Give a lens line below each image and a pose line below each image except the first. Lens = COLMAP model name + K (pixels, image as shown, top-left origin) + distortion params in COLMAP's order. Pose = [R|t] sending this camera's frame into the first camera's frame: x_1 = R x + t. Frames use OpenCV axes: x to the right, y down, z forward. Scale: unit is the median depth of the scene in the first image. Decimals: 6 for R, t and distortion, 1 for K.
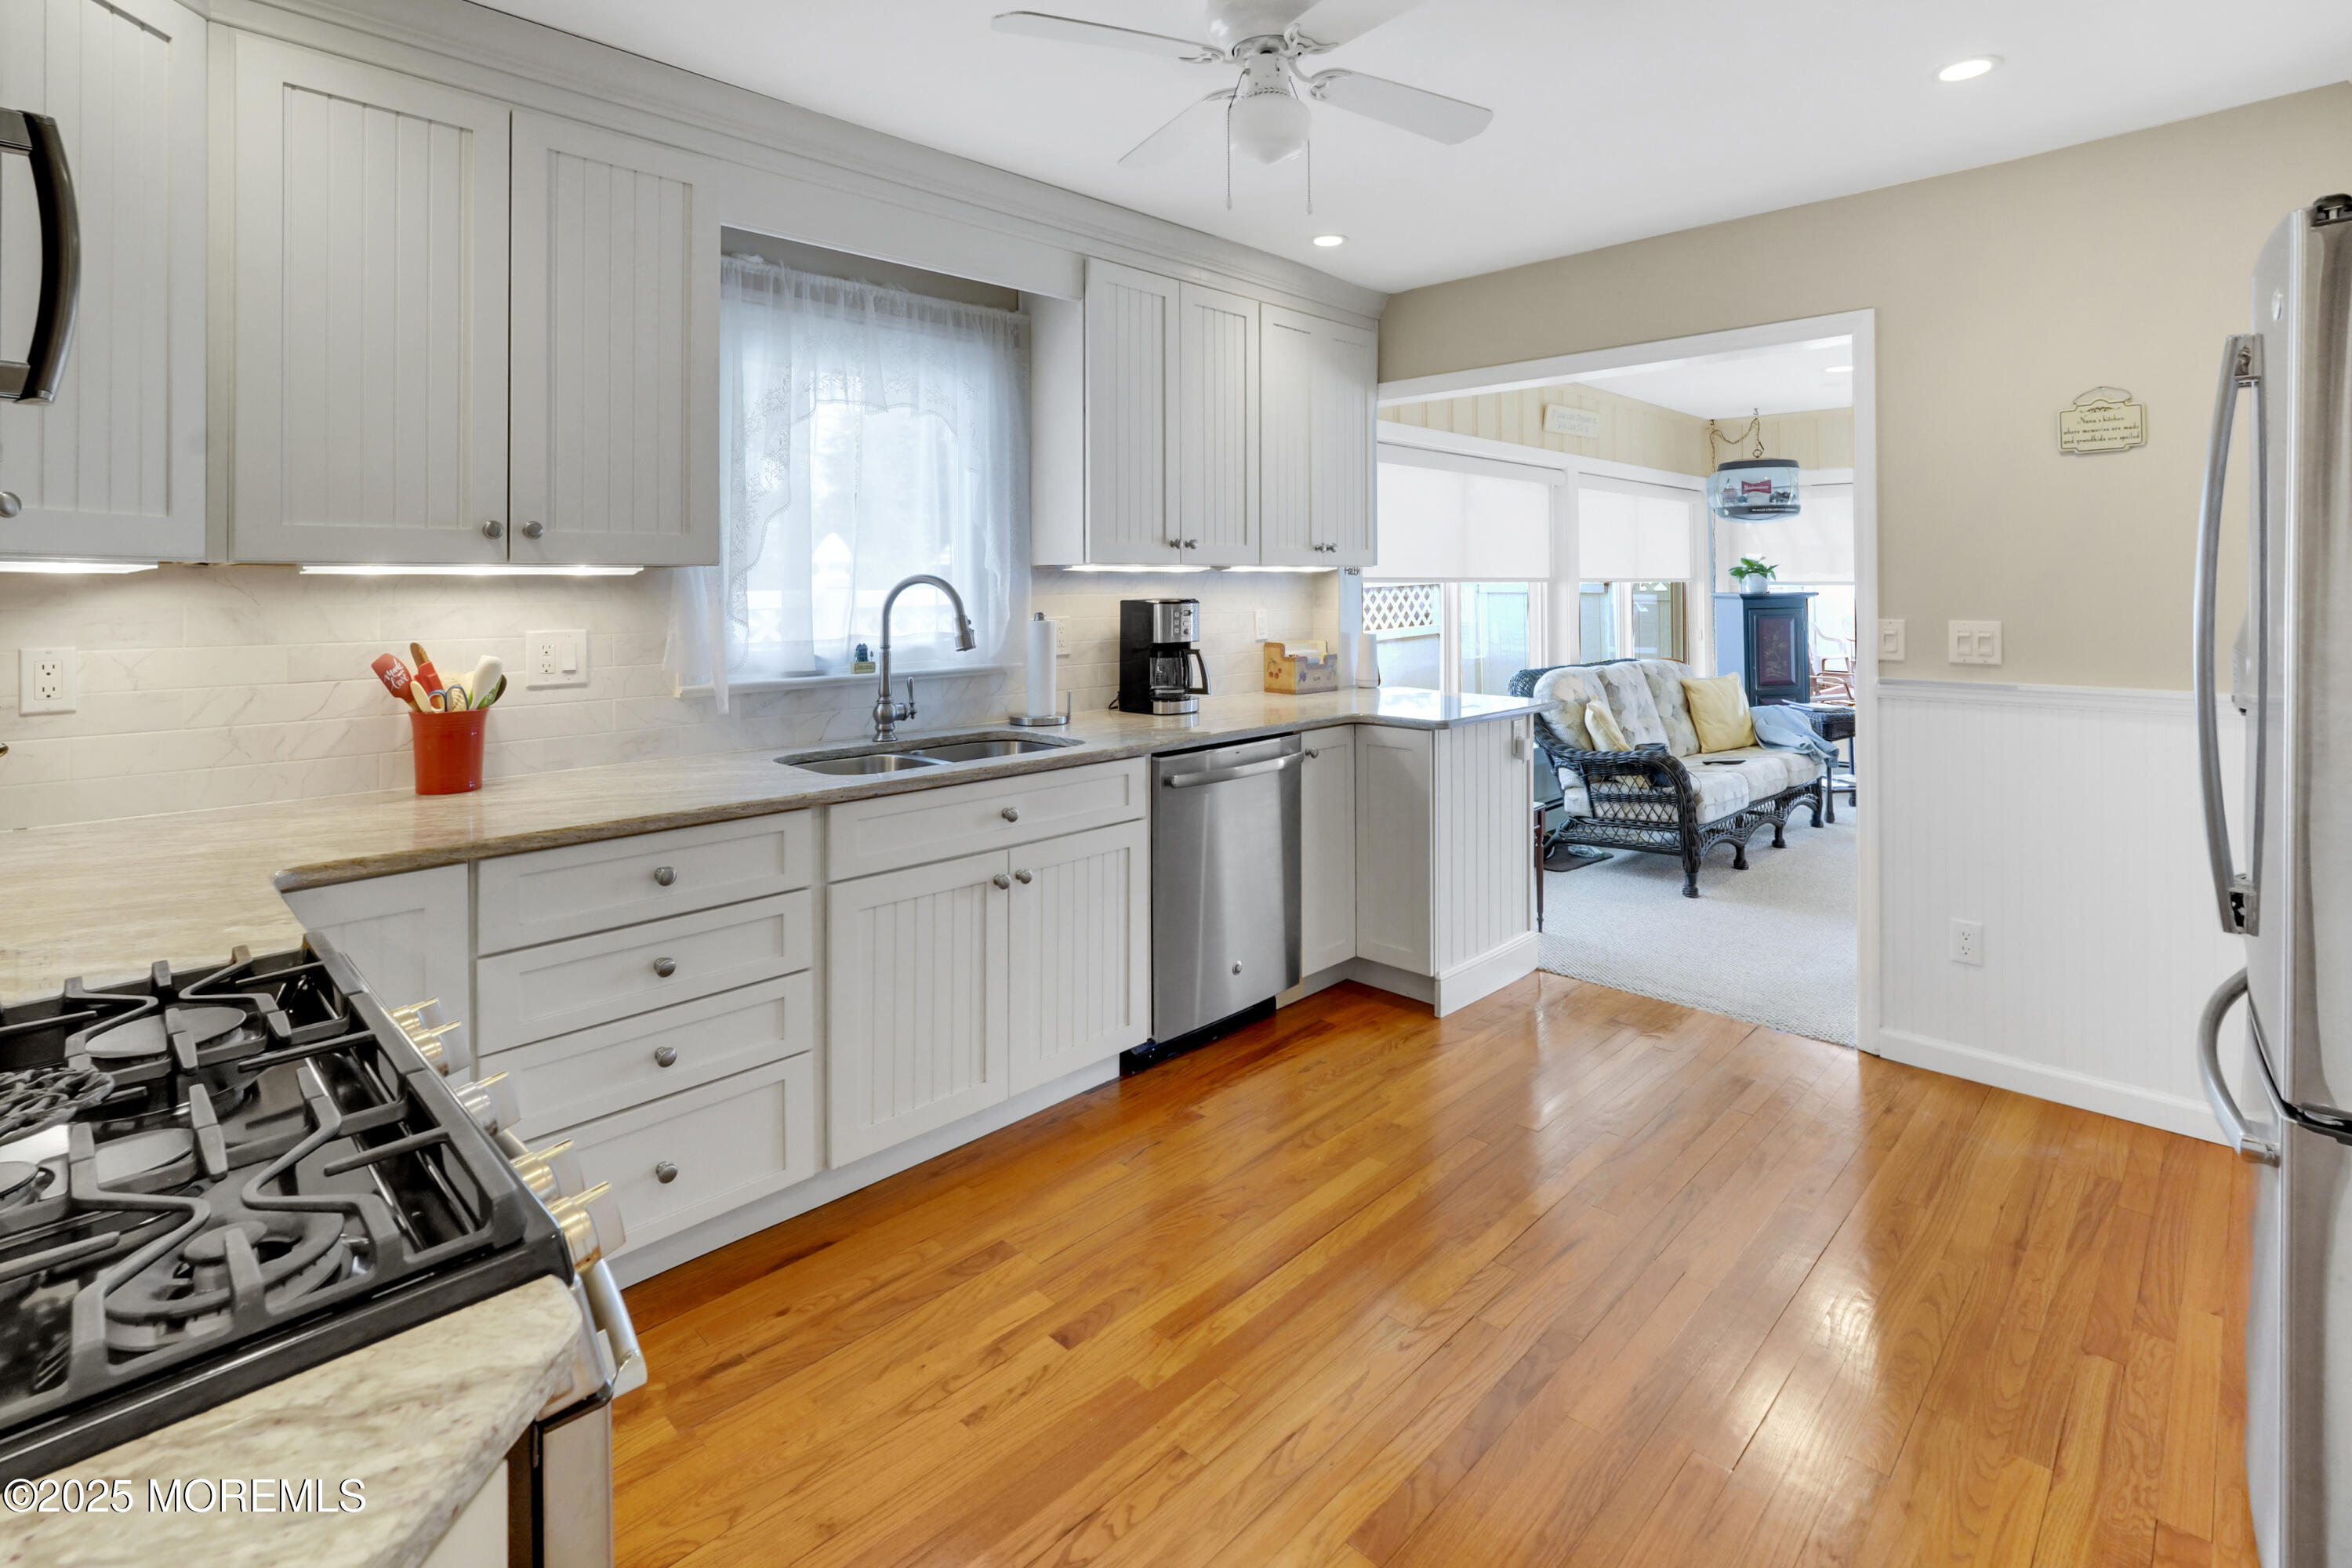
lens RADIAL K [[1136.4, 0, 1138.1], [0, 1136.4, 582.8], [0, 0, 1]] dist [-0.000093, 0.000238]
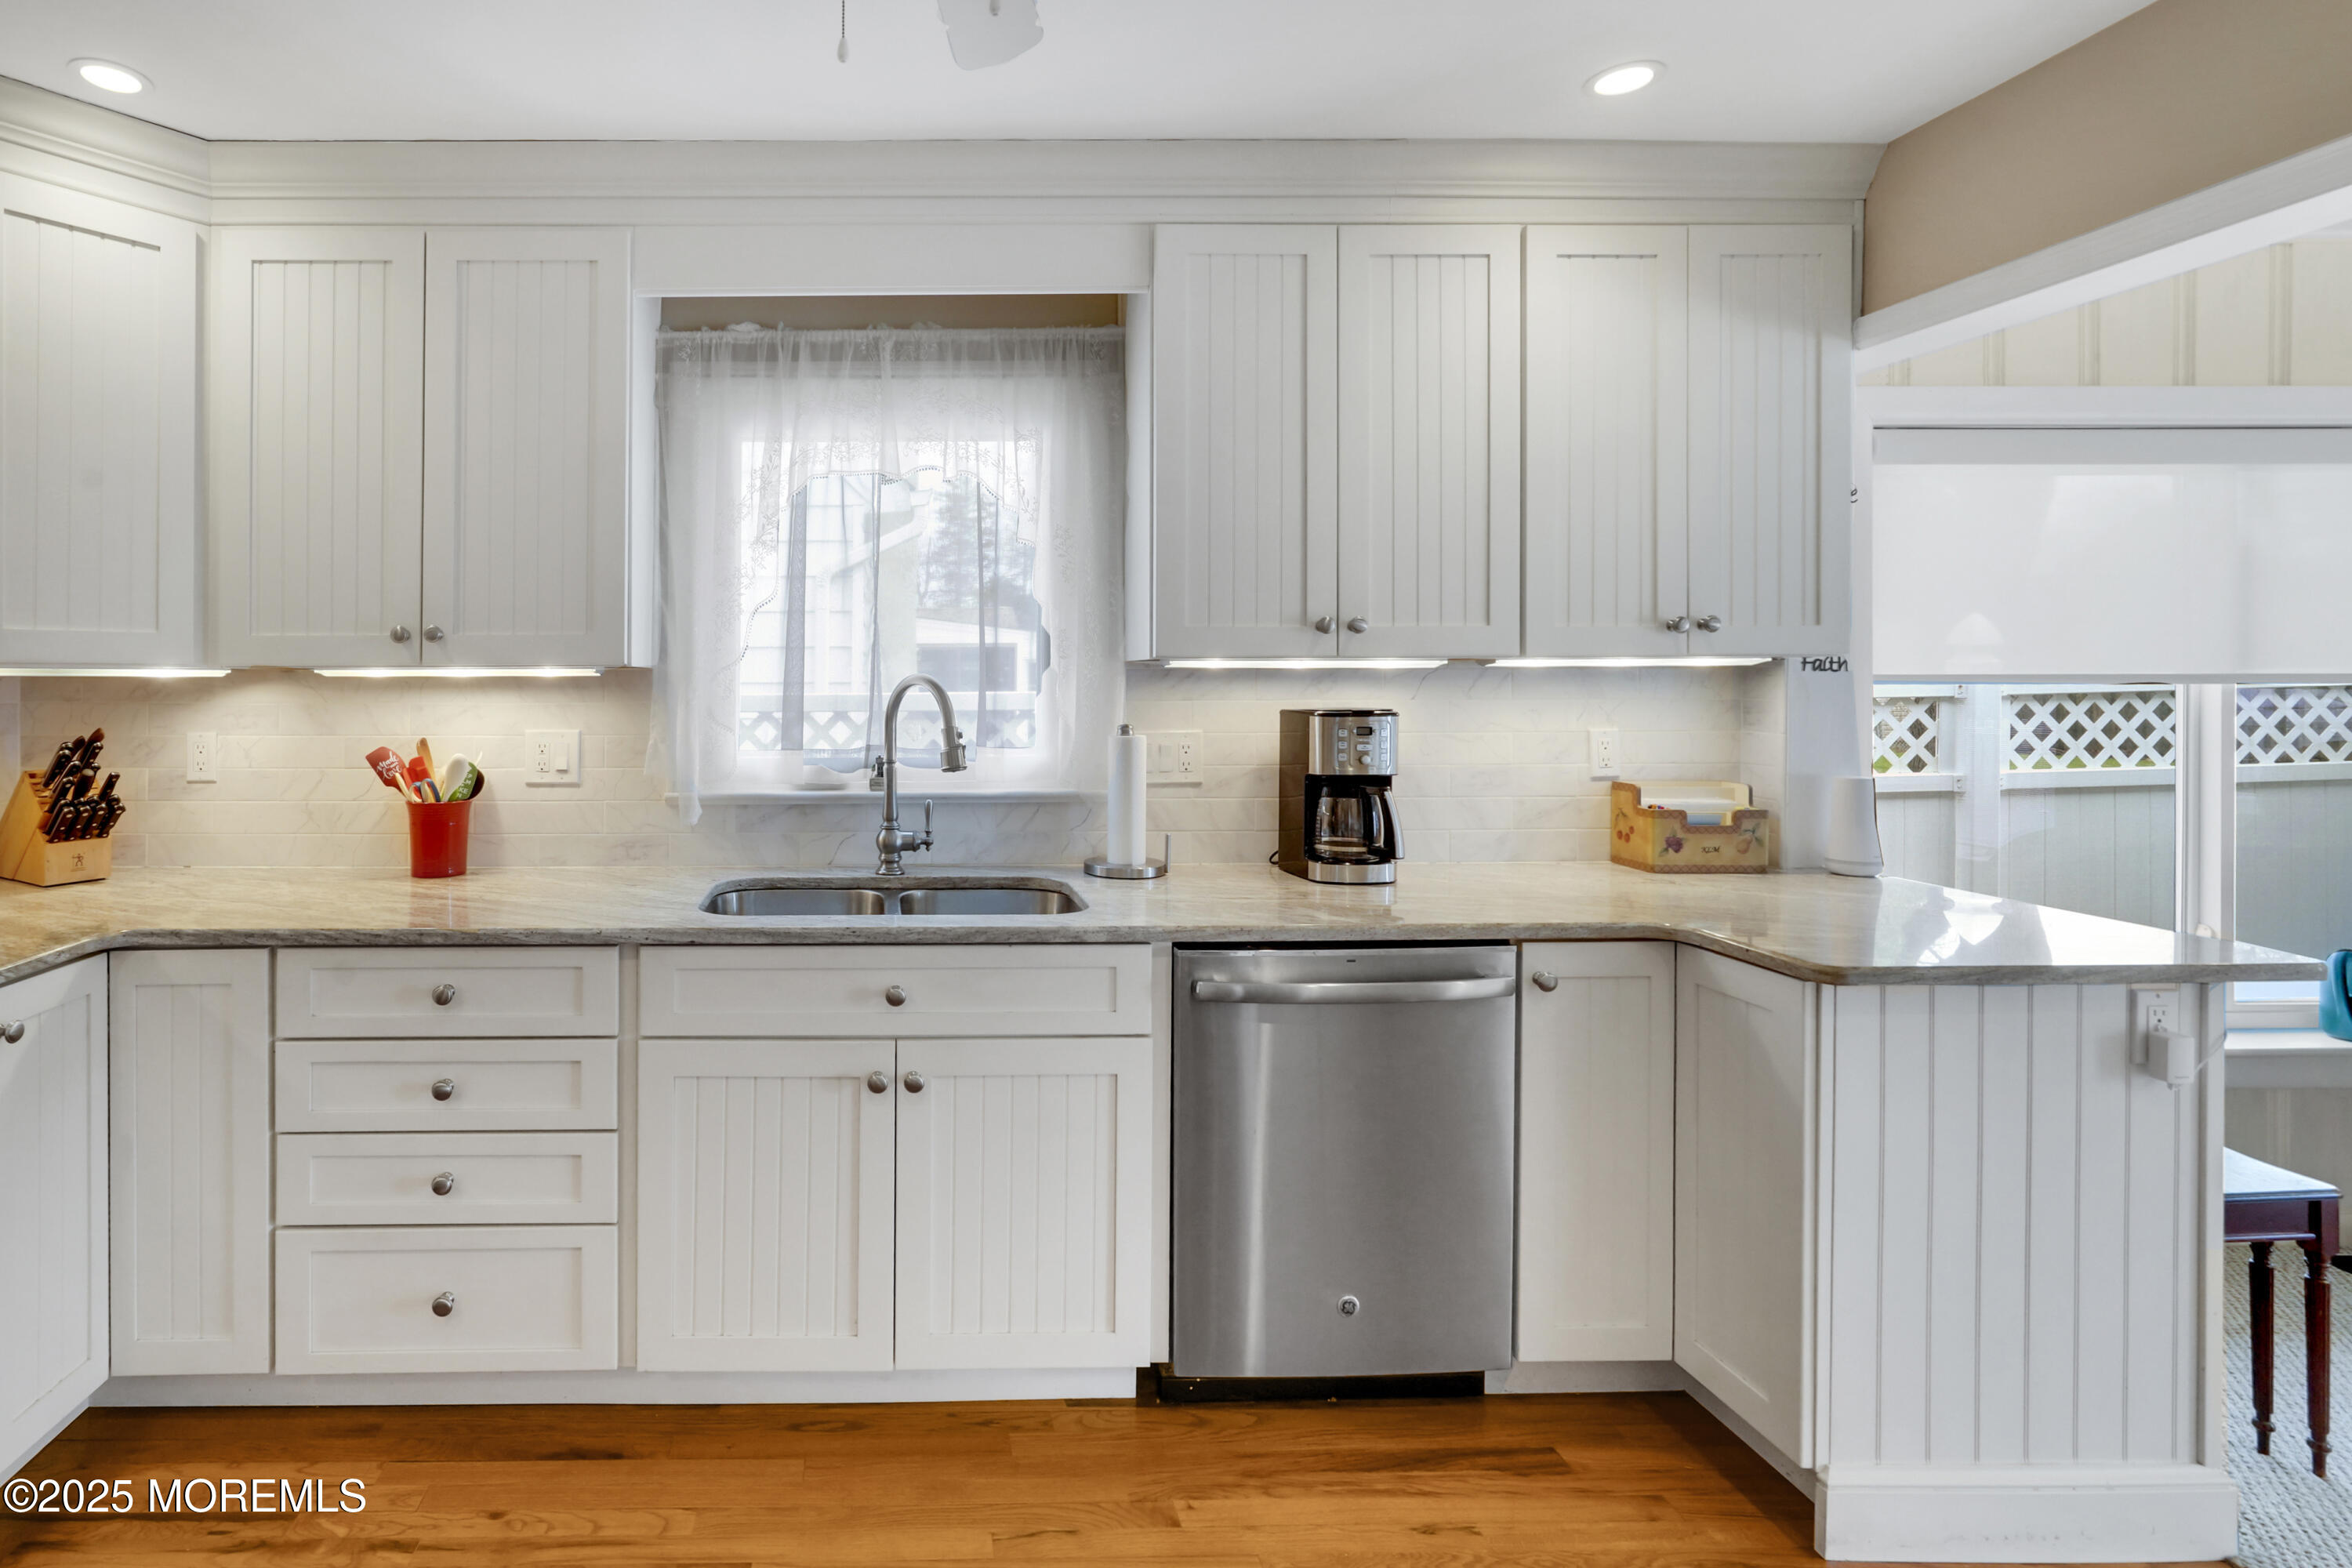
lens RADIAL K [[1124.1, 0, 945.7], [0, 1124.1, 683.4], [0, 0, 1]] dist [-0.005563, -0.000603]
pose [[0.717936, 0.004590, -0.696094, 0.373578], [-0.000395, 0.999981, 0.006186, -0.005727], [0.696109, -0.004166, 0.717924, 0.430652]]
